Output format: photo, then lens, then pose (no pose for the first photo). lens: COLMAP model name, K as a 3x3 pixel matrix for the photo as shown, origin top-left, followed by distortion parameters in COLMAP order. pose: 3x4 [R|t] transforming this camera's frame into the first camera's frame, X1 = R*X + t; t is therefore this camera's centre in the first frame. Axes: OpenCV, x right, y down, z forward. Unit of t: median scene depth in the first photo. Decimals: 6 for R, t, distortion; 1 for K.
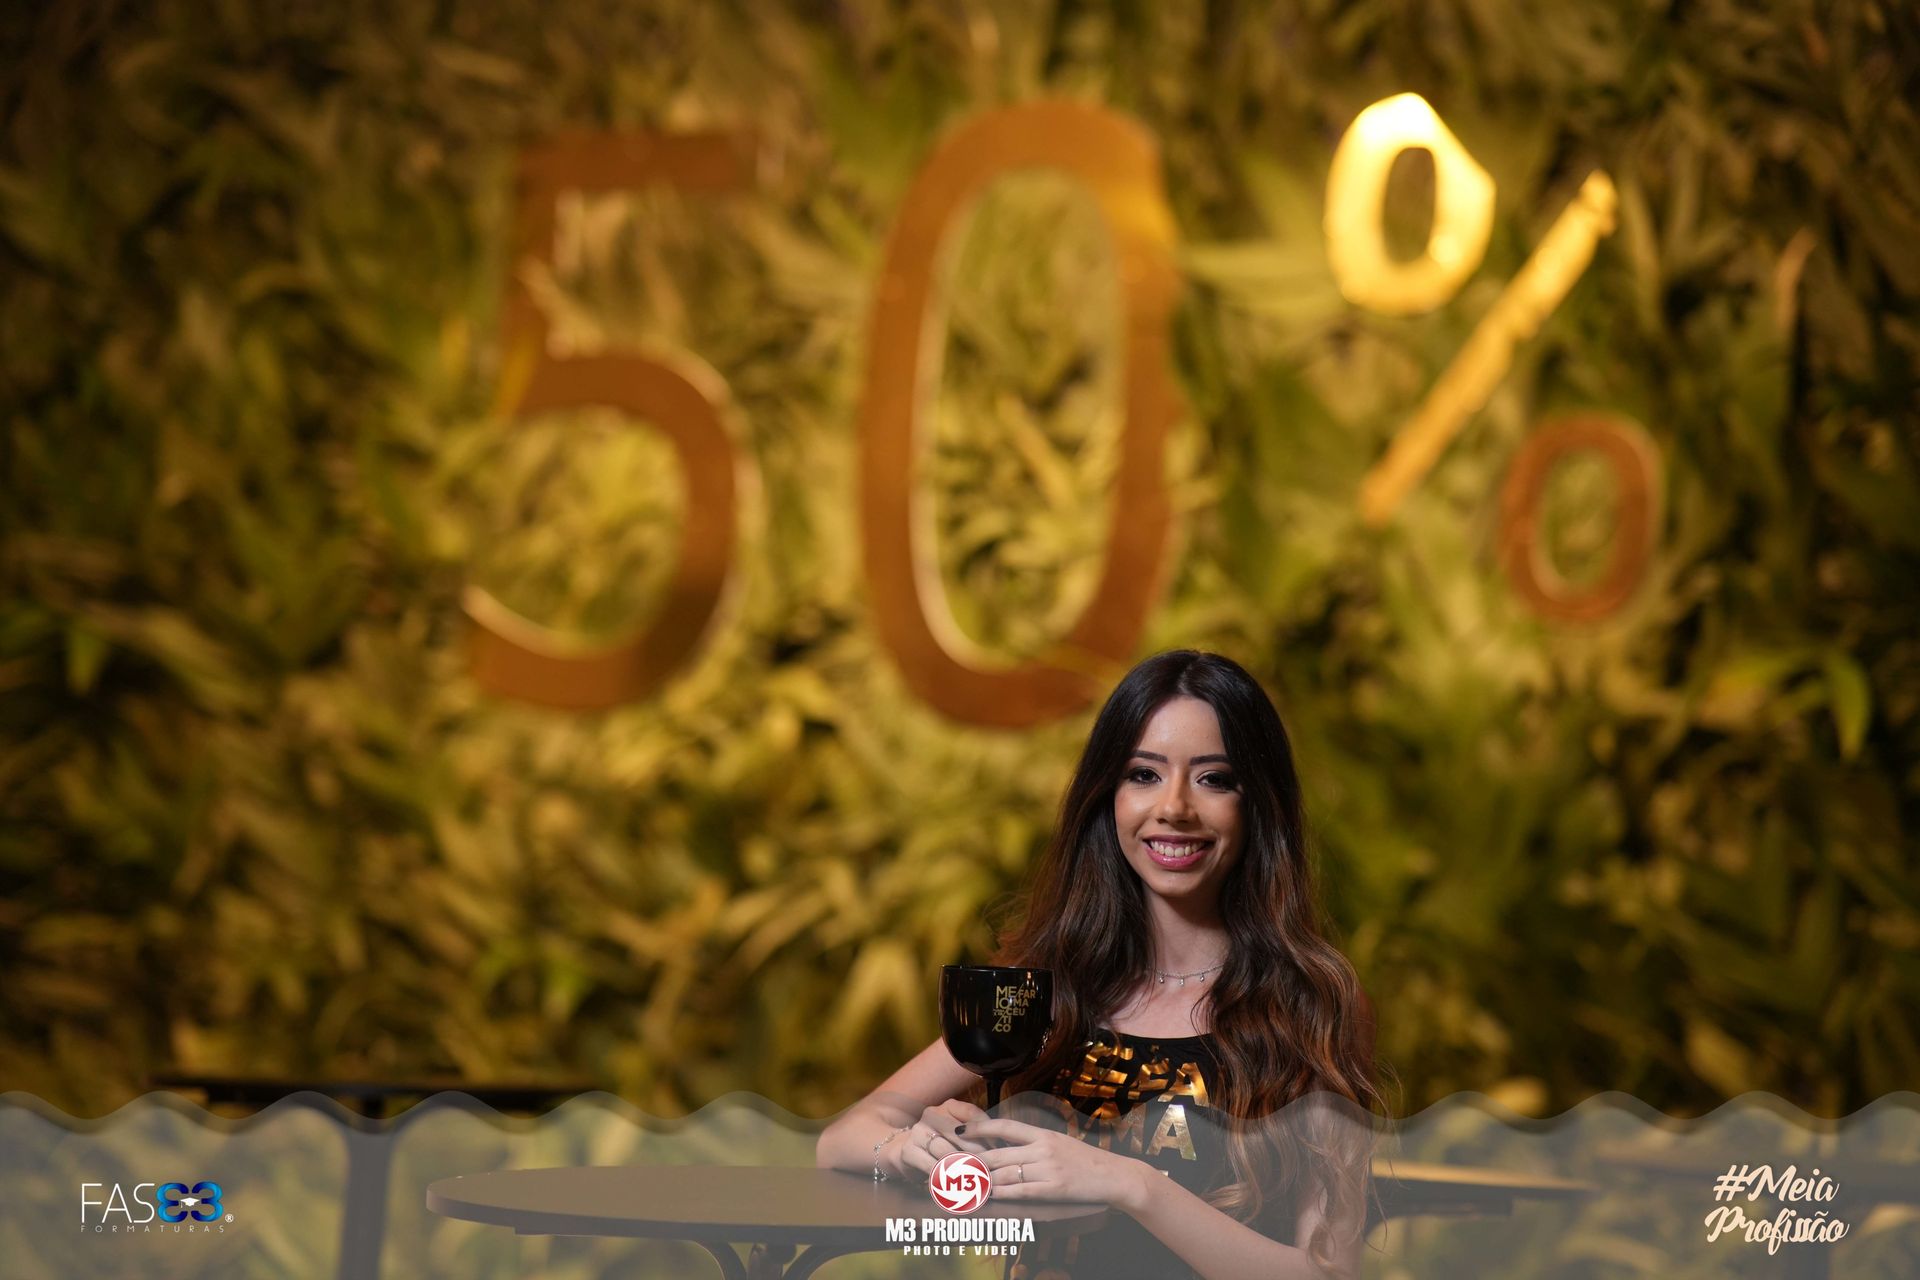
lens RADIAL K [[4778.4, 0, 960.0], [0, 4778.4, 640.0], [0, 0, 1]] dist [0.413947, 1.597317]
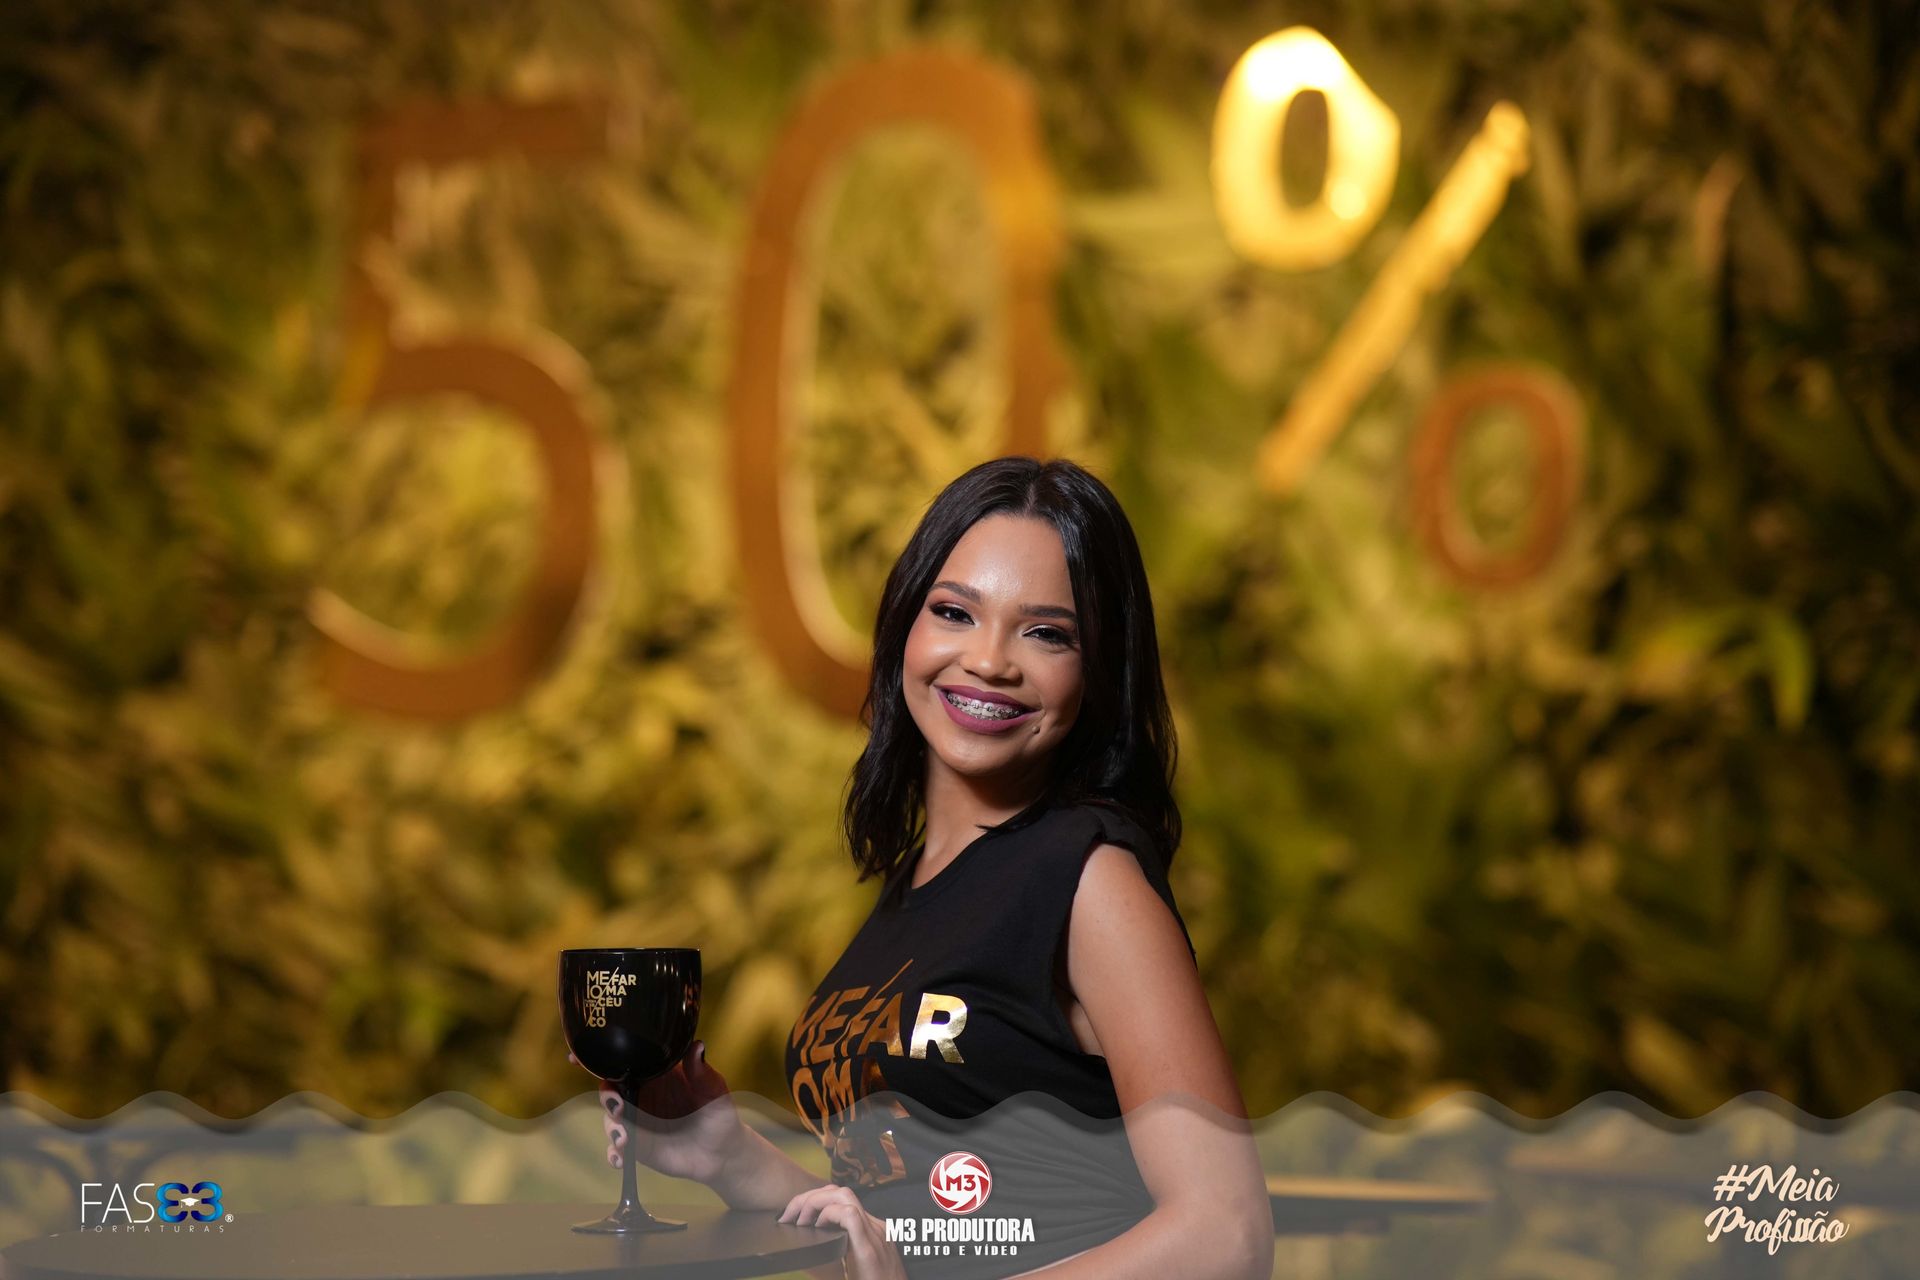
lens RADIAL K [[4778.4, 0, 960.0], [0, 4778.4, 640.0], [0, 0, 1]] dist [0.413947, 1.597317]
pose [[0.999538, -0.029056, 0.008940, 0.014988], [0.029105, 0.999562, -0.005404, 0.007115], [-0.008779, 0.005662, 0.999945, 0.069360]]
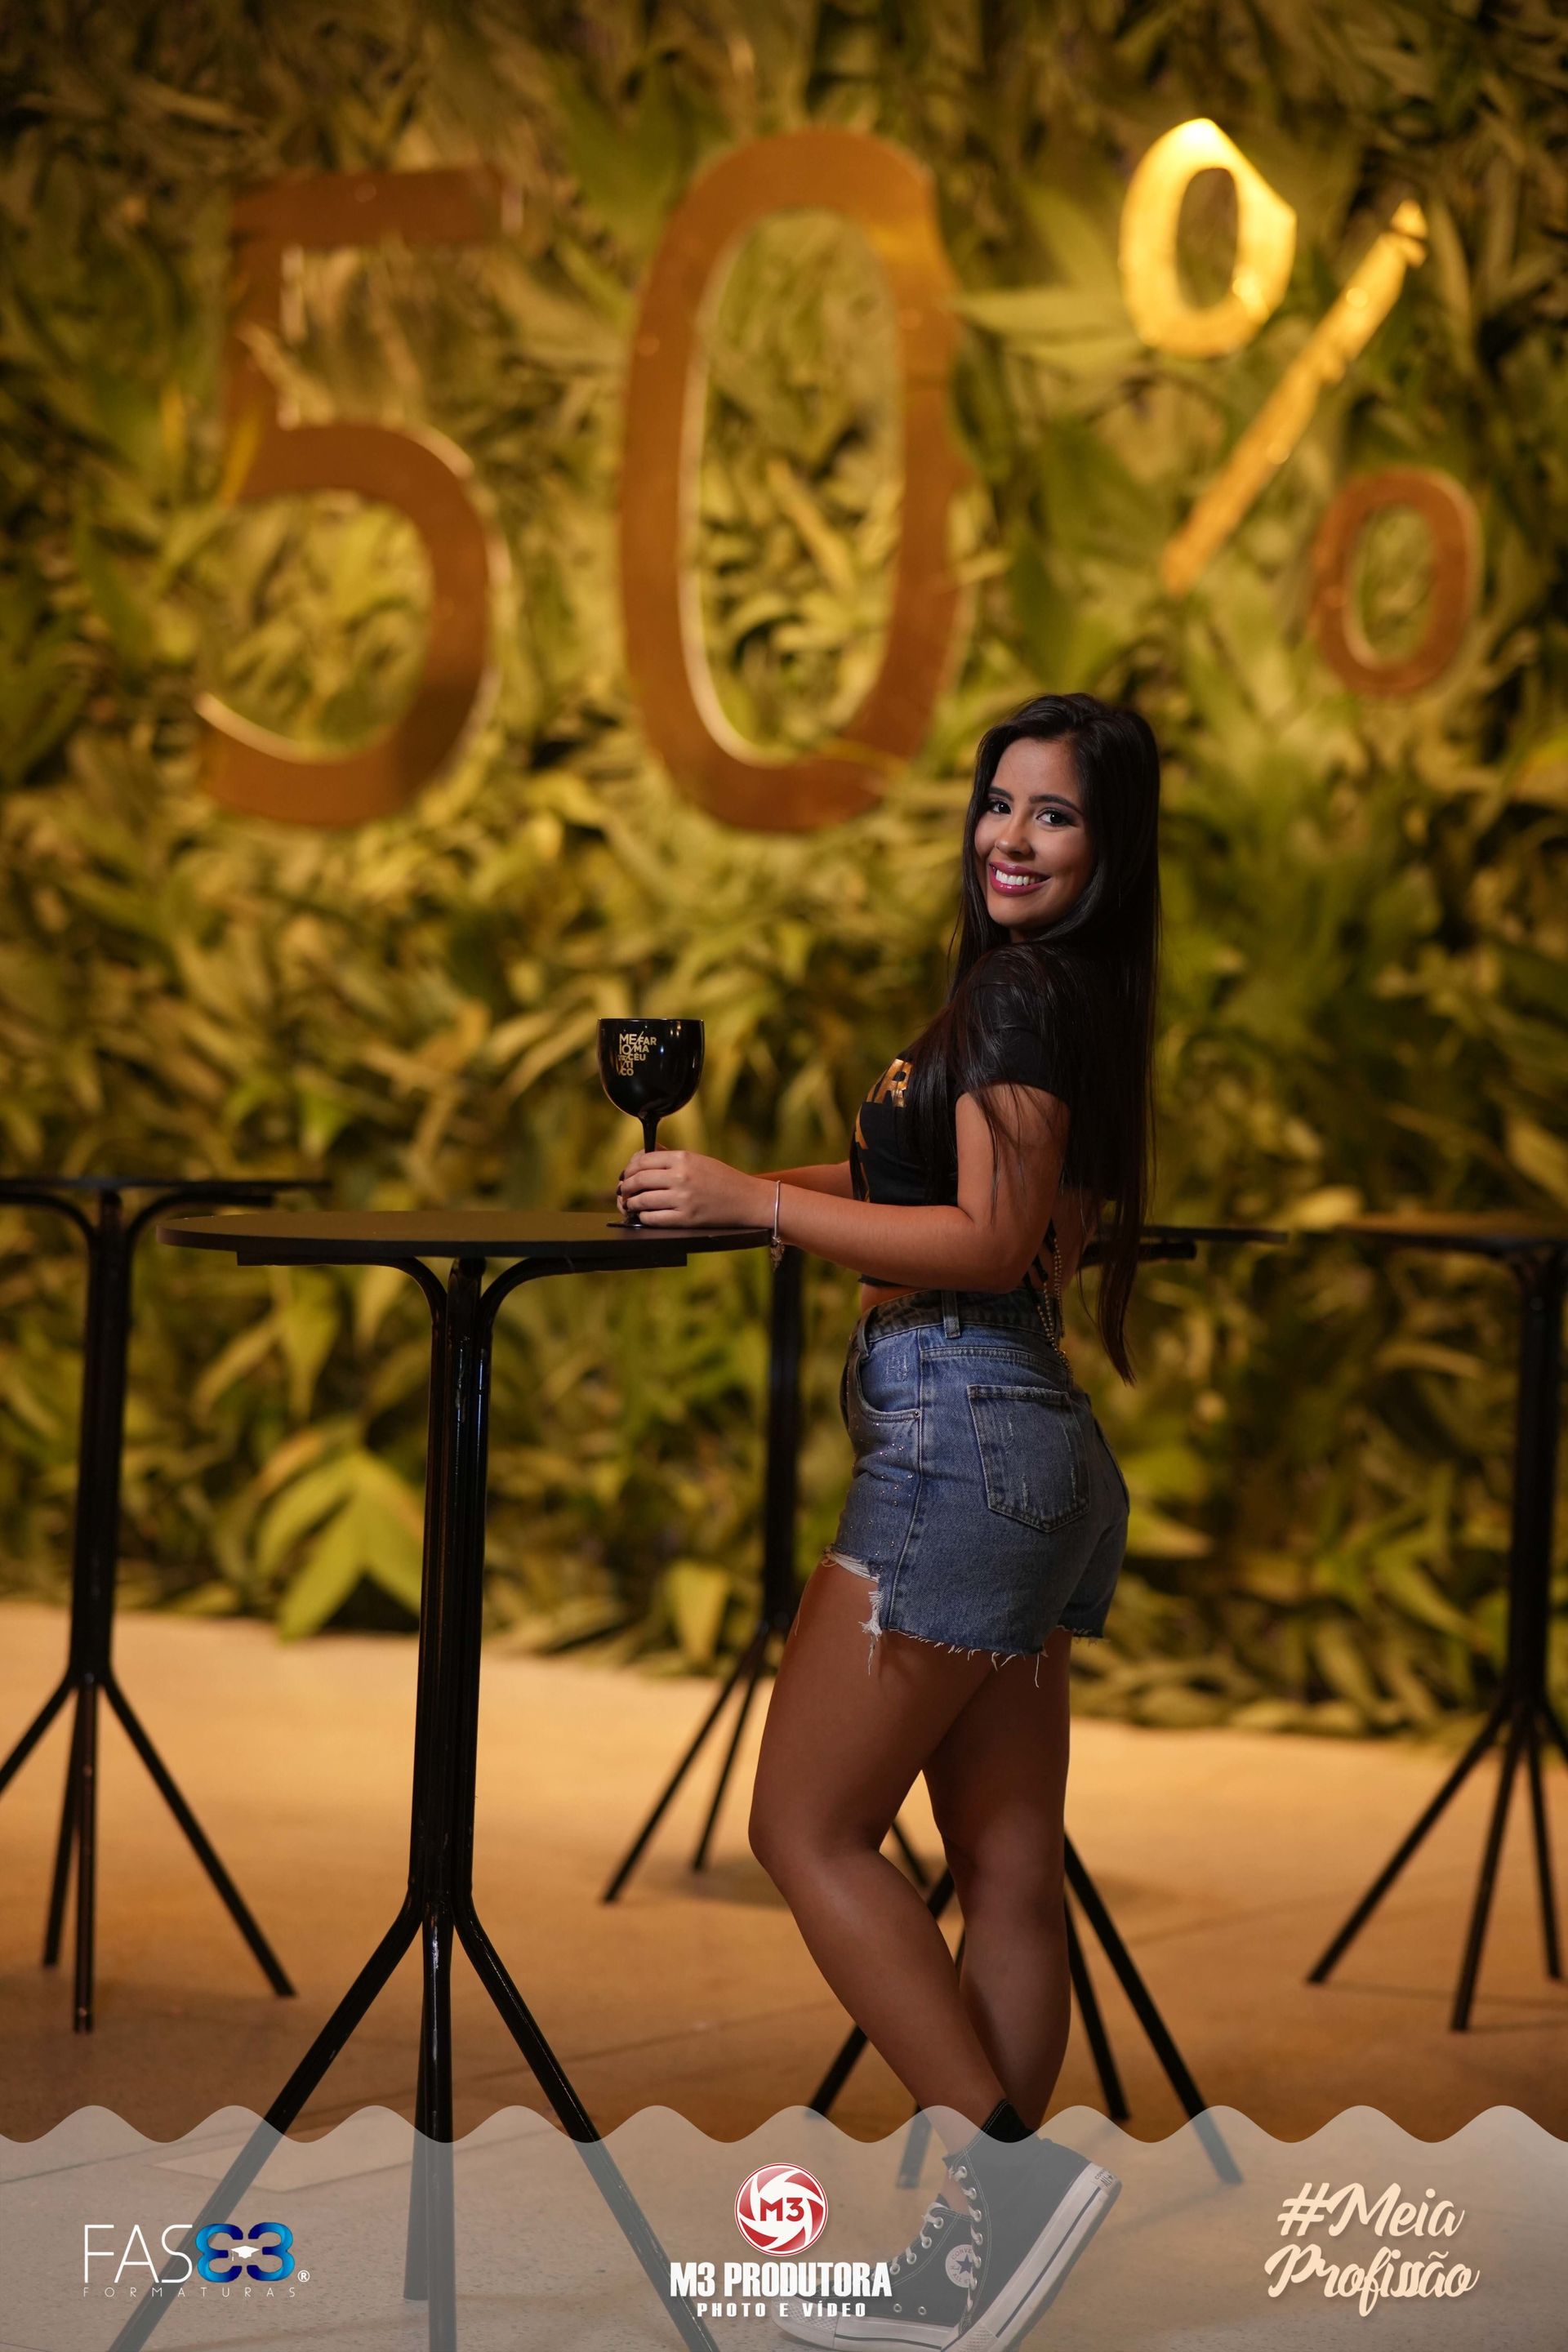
lens RADIAL K [[5719.8, 0, 784.0], [0, 5719.8, 1176.0], [0, 0, 1]] dist [0.431458, 0.242827]
pose [[0.999562, -0.028444, -0.008180, 0.016103], [0.028993, 0.996572, 0.077481, -0.000698], [0.005948, -0.077684, 0.996960, -0.105707]]
